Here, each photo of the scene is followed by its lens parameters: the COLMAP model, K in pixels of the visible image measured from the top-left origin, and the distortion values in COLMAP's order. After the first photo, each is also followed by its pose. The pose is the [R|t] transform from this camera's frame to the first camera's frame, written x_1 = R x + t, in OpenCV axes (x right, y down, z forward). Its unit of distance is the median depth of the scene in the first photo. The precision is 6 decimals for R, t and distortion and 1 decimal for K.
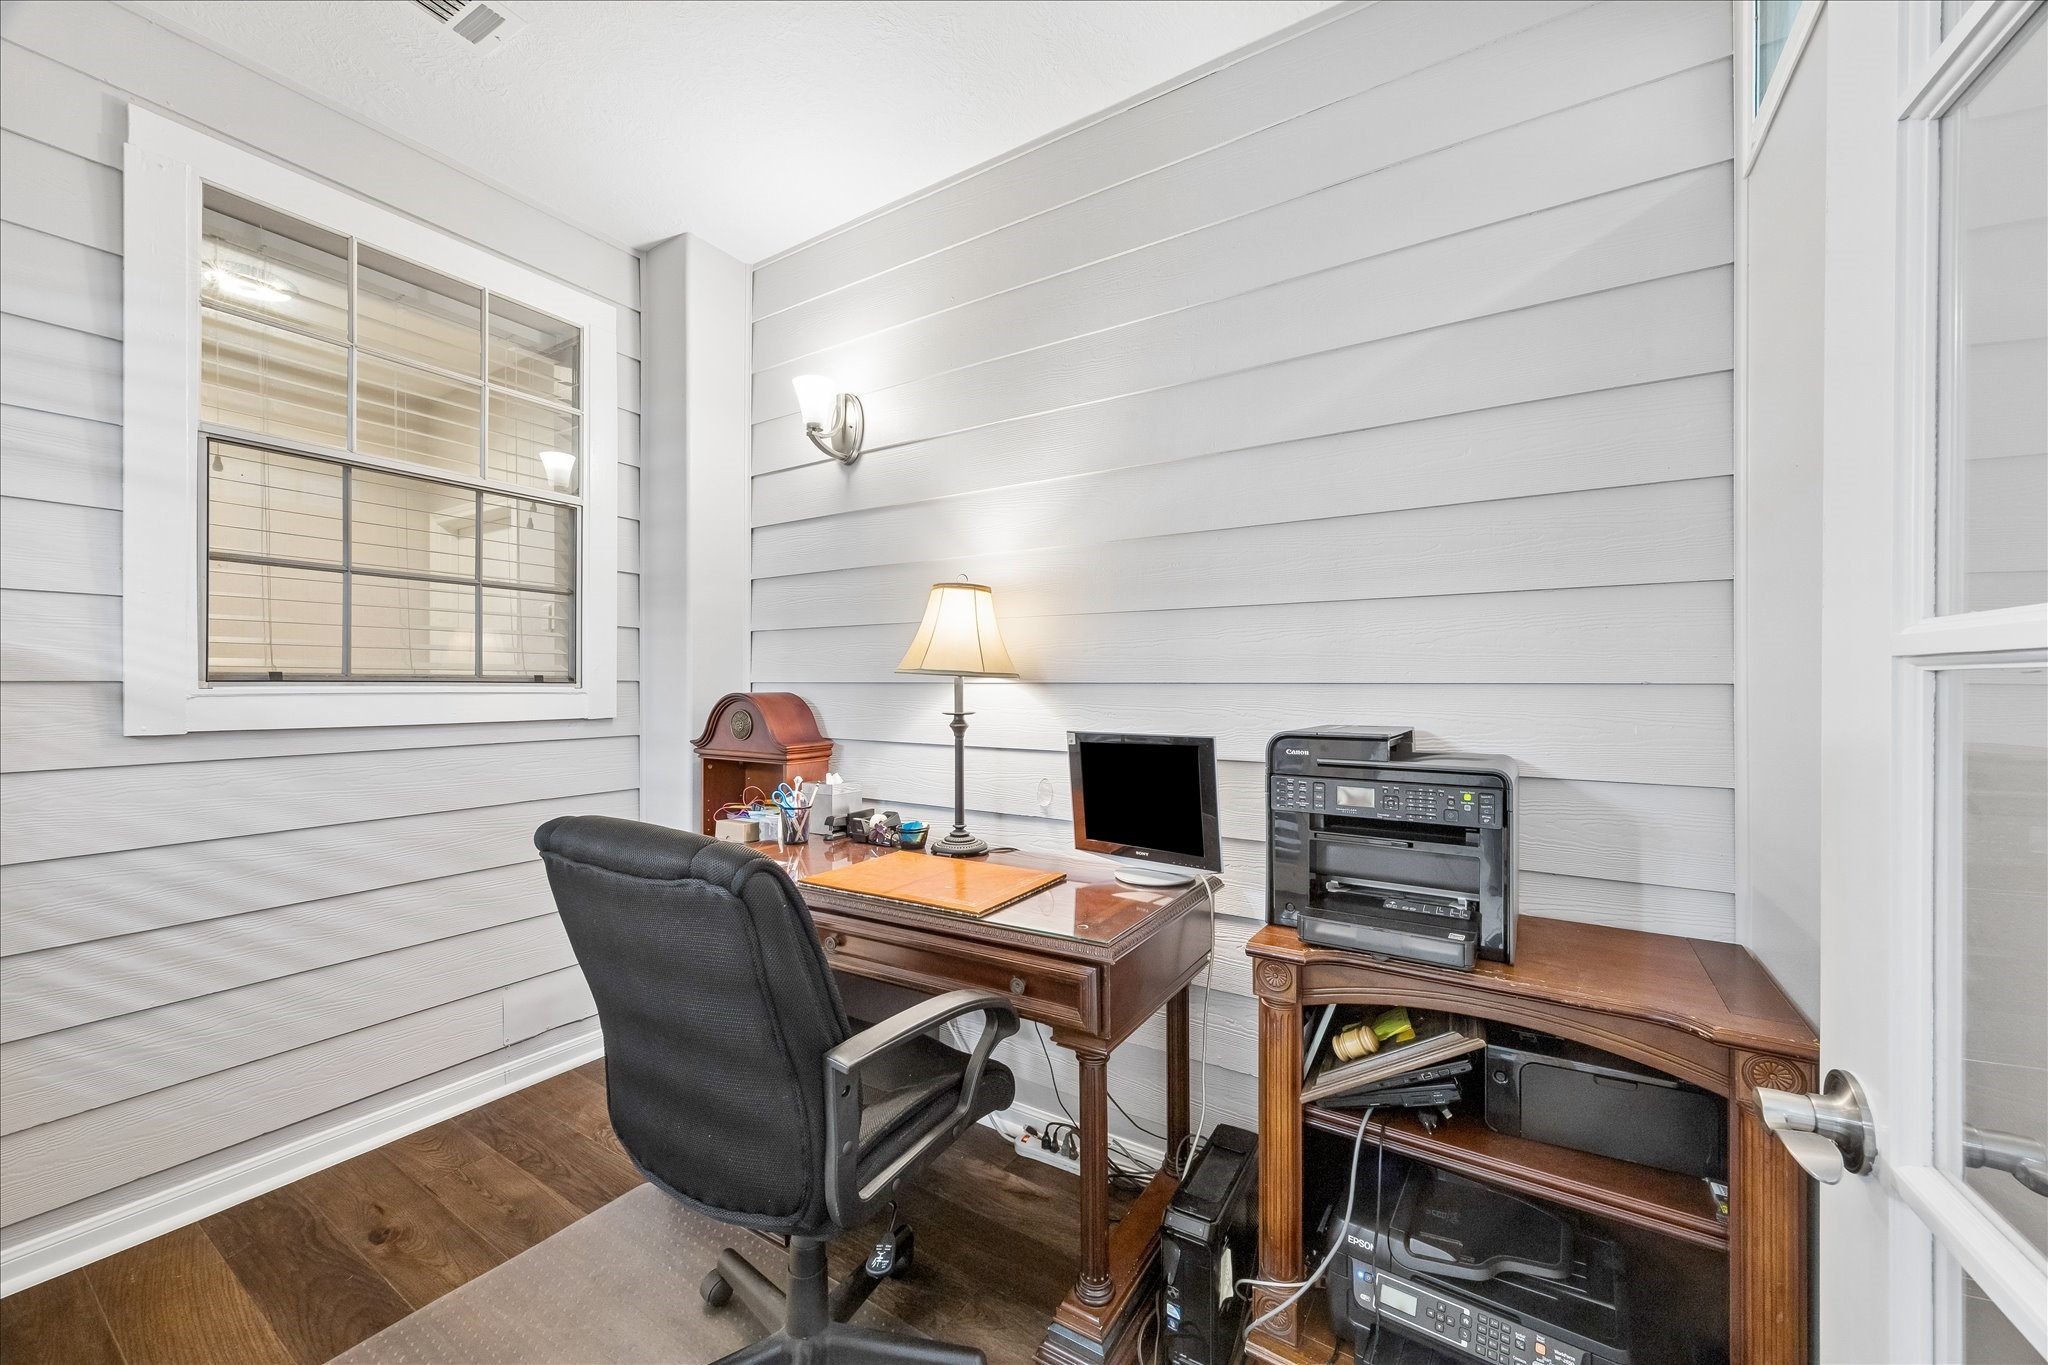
lens RADIAL K [[781.0, 0, 1017.5], [0, 781.0, 694.5], [0, 0, 1]] dist [0.002783, -0.000096]
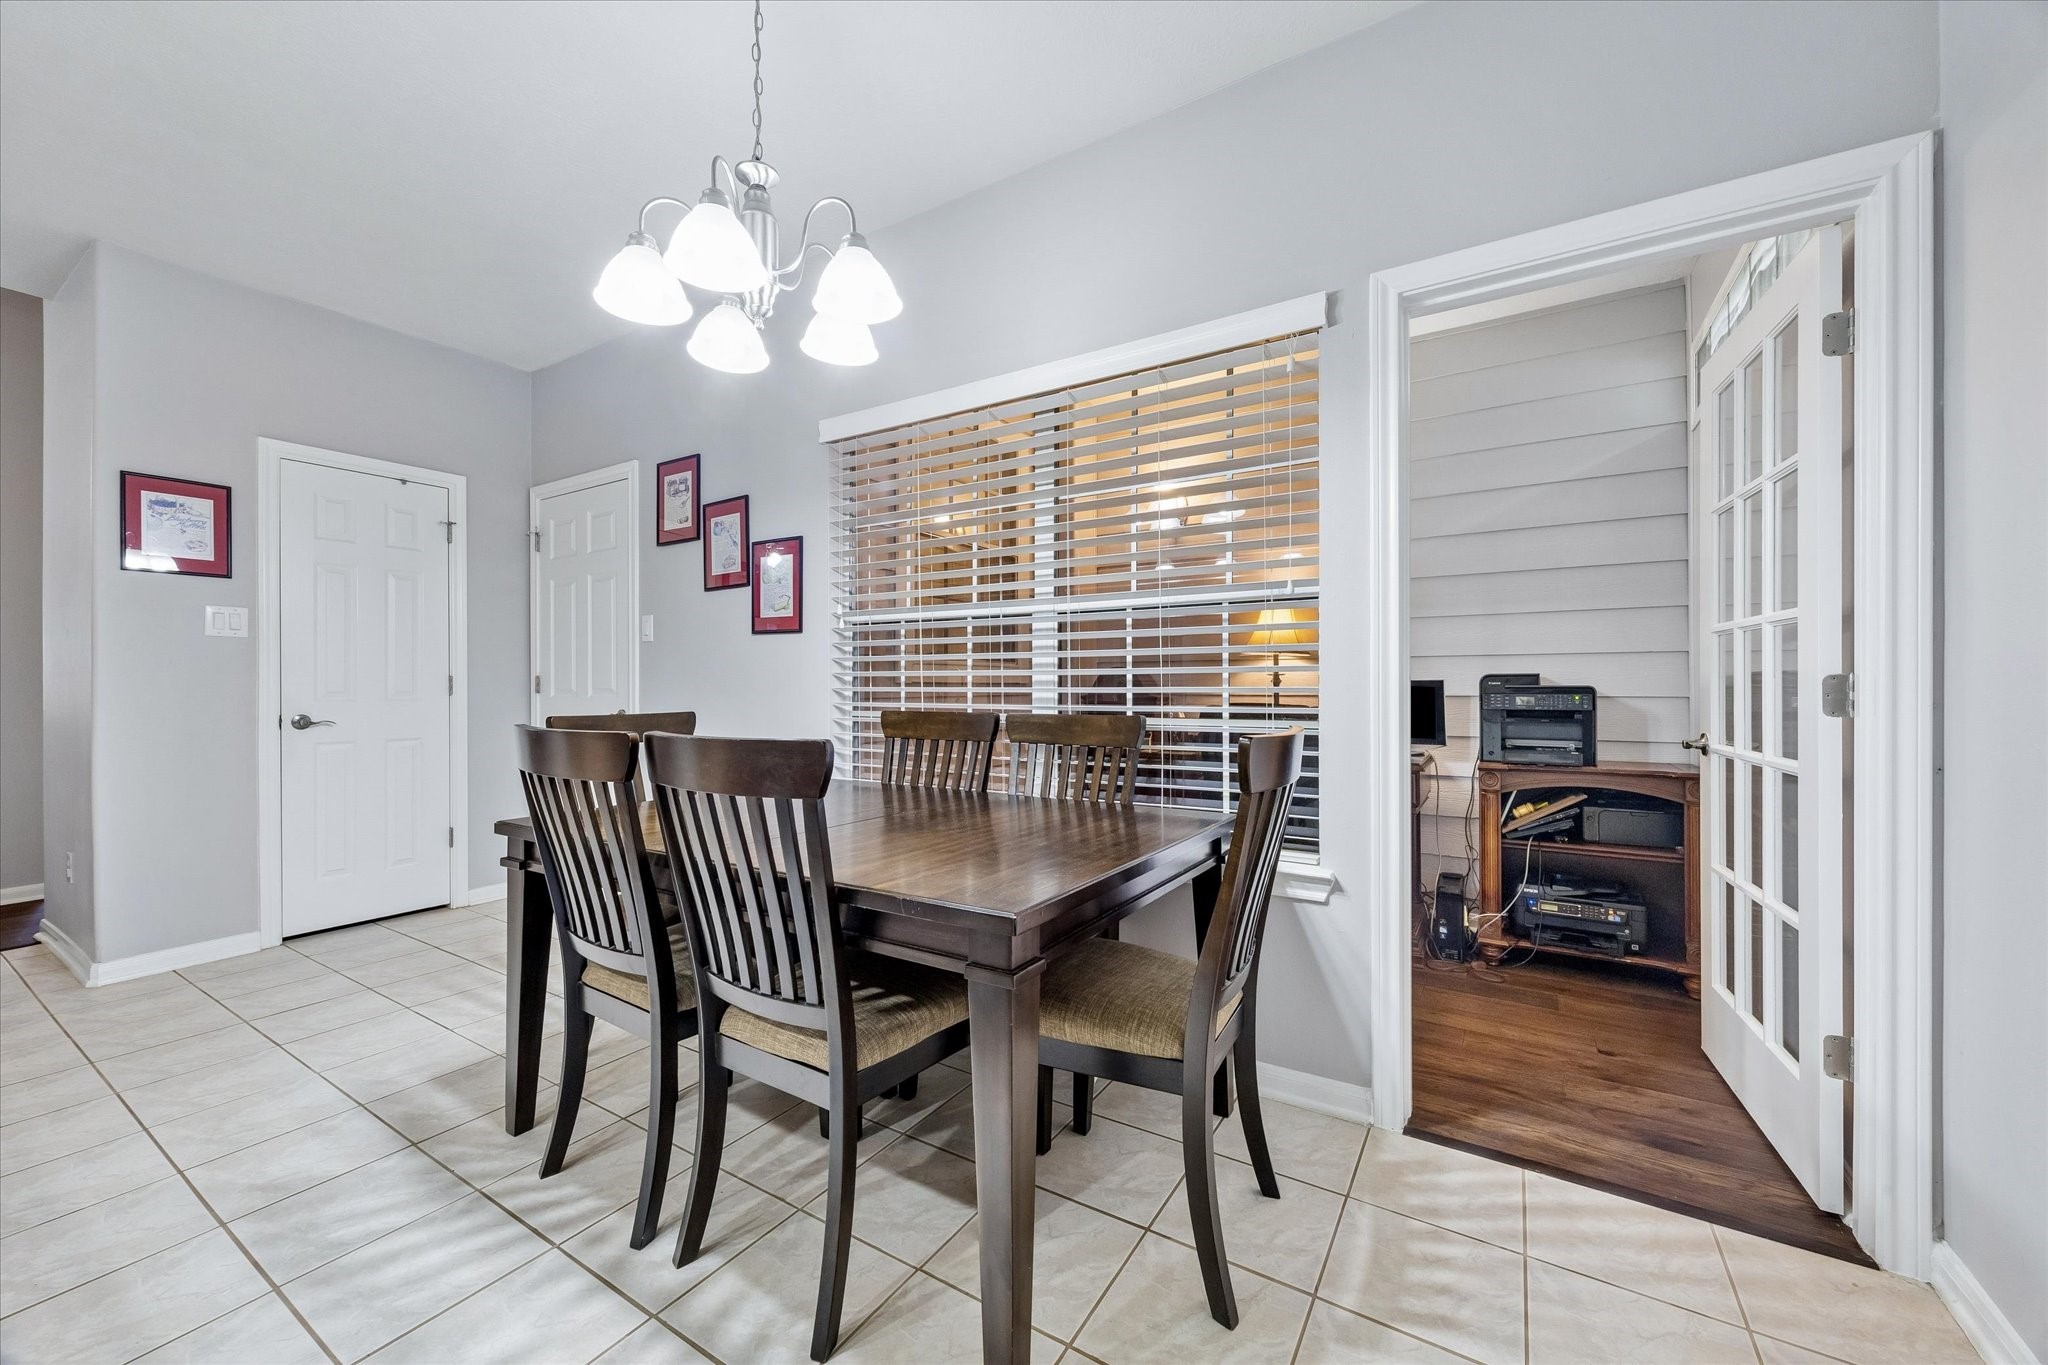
lens RADIAL K [[781.0, 0, 1023.7], [0, 781.0, 683.5], [0, 0, 1]] dist [0.002783, -0.000096]
pose [[0.999933, -0.007434, 0.008908, -1.047673], [0.007524, 0.999920, -0.010153, 0.091830], [-0.008832, 0.010220, 0.999909, -1.272090]]
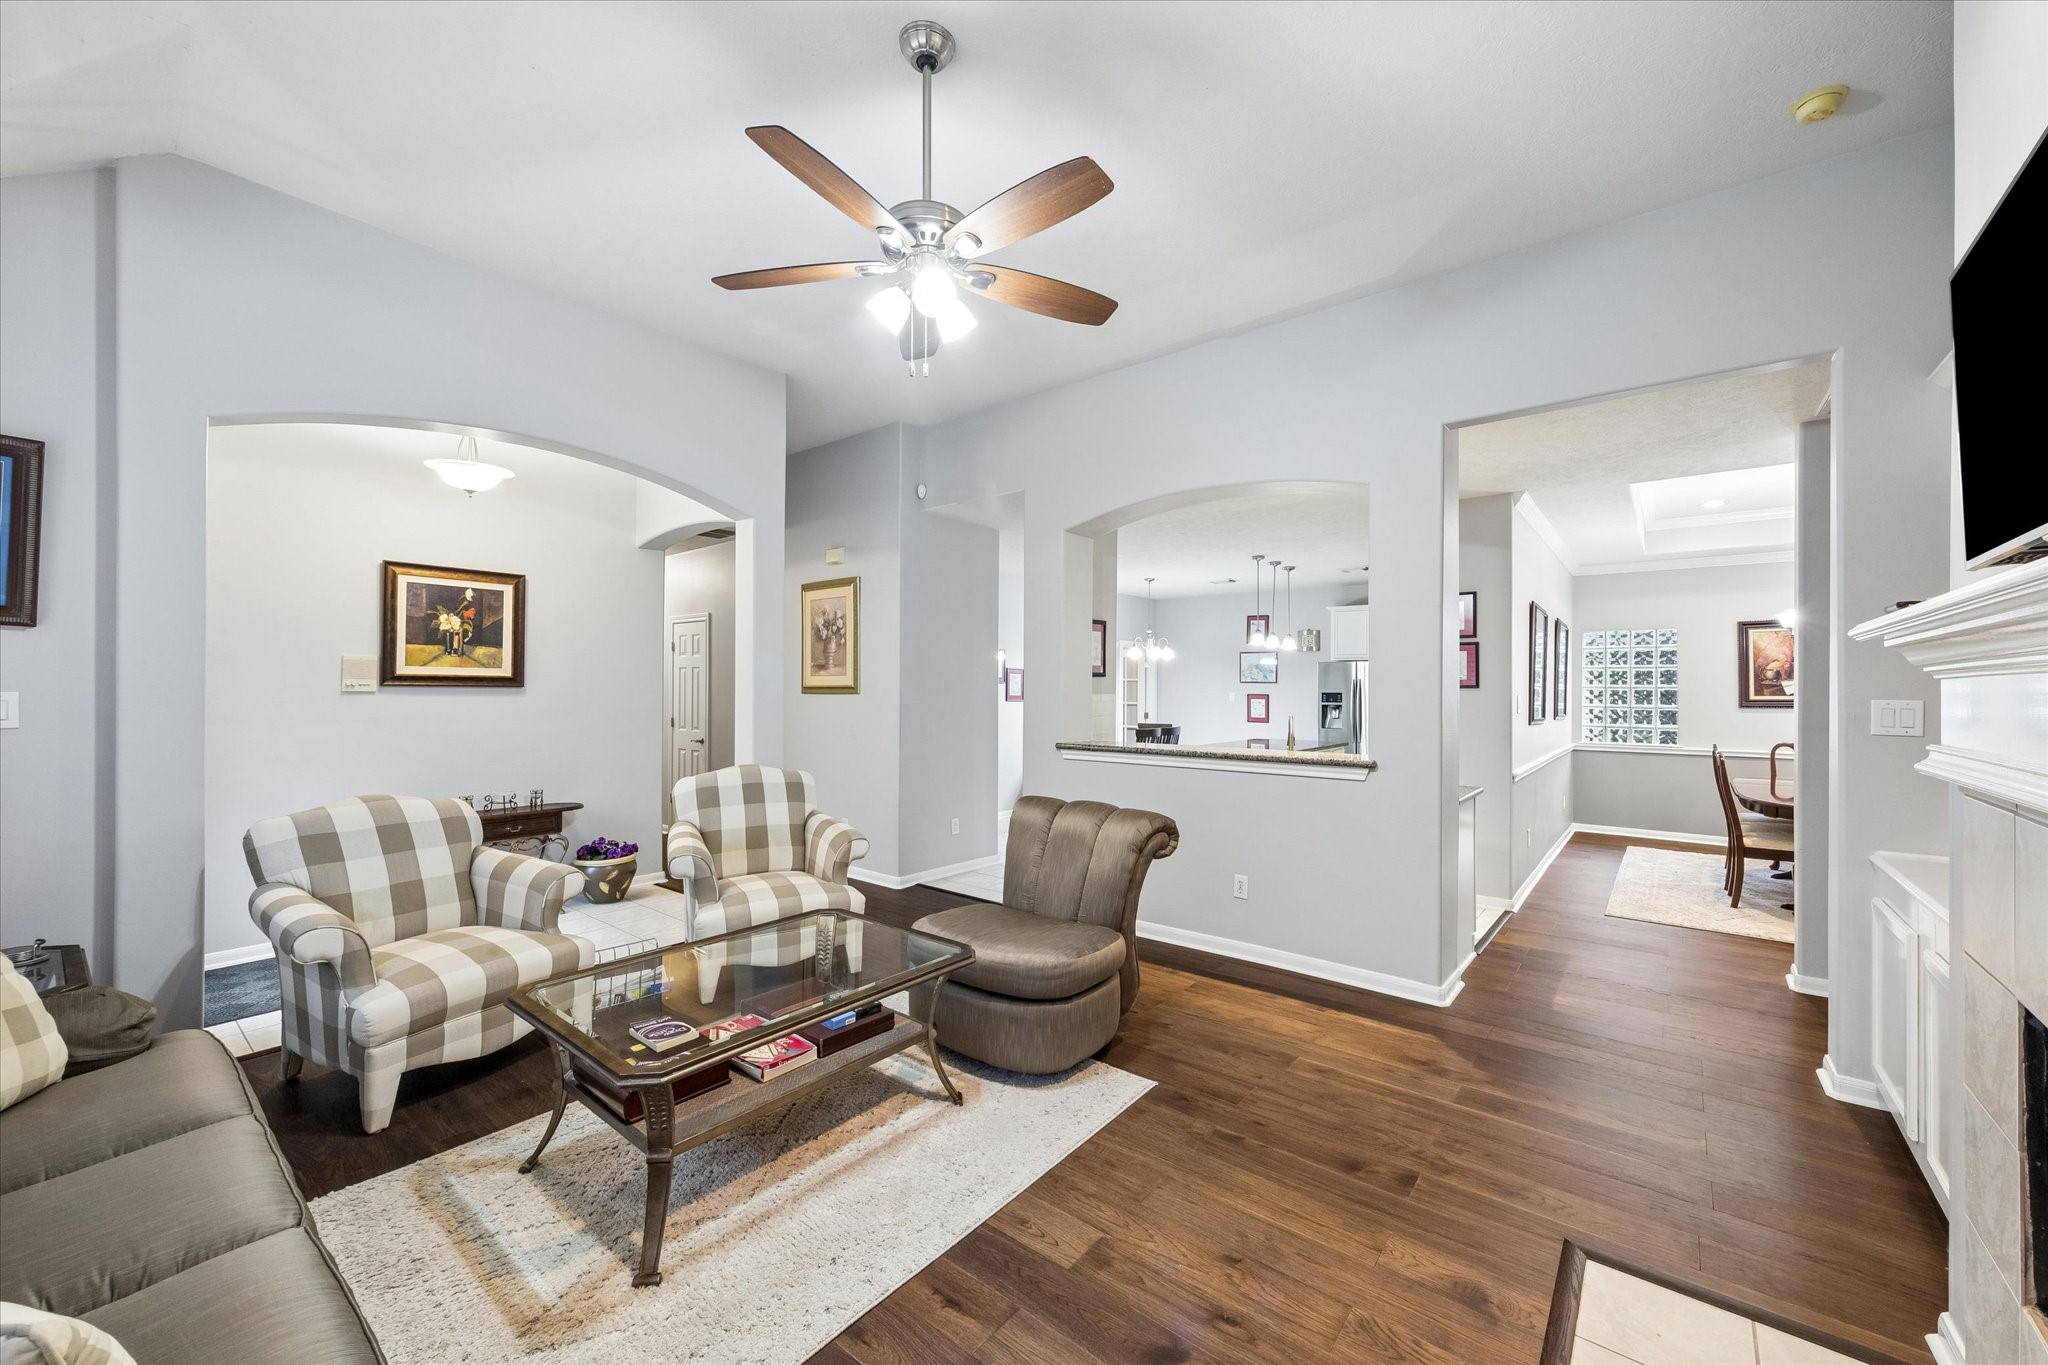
lens RADIAL K [[781.0, 0, 1022.0], [0, 781.0, 690.1], [0, 0, 1]] dist [0.002783, -0.000096]
pose [[0.130209, -0.004270, 0.991477, -8.290194], [0.002286, 0.999989, 0.004007, -0.203809], [-0.991484, 0.001745, 0.130217, 0.115816]]
